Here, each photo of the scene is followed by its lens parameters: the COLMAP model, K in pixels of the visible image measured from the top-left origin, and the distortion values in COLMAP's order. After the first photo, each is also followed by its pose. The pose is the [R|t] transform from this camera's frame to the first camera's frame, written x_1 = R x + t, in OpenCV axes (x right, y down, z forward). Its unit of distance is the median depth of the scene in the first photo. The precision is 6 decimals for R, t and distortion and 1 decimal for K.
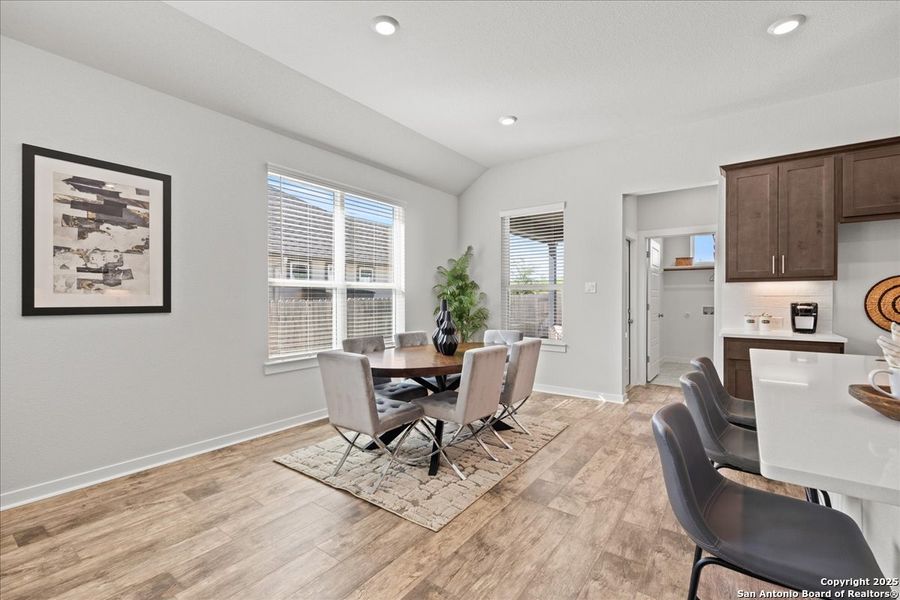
lens RADIAL K [[395.8, 0, 444.8], [0, 395.8, 300.7], [0, 0, 1]] dist [0.003983, 0.000341]
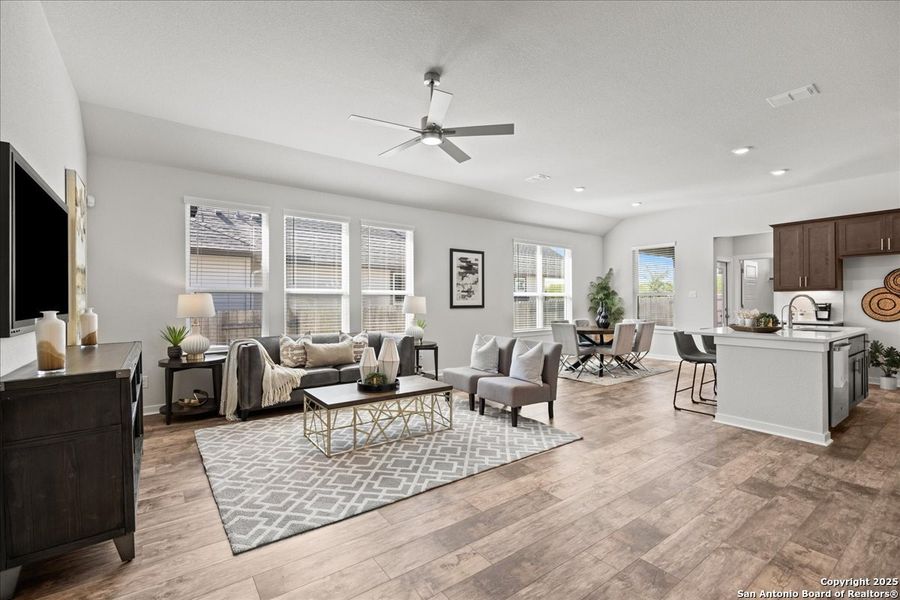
lens RADIAL K [[395.8, 0, 450.2], [0, 395.8, 298.2], [0, 0, 1]] dist [0.003983, 0.000341]
pose [[0.957798, -0.006126, -0.287378, -0.166850], [0.002276, 0.999903, -0.013728, 0.003263], [0.287434, 0.012495, 0.957719, -1.191445]]
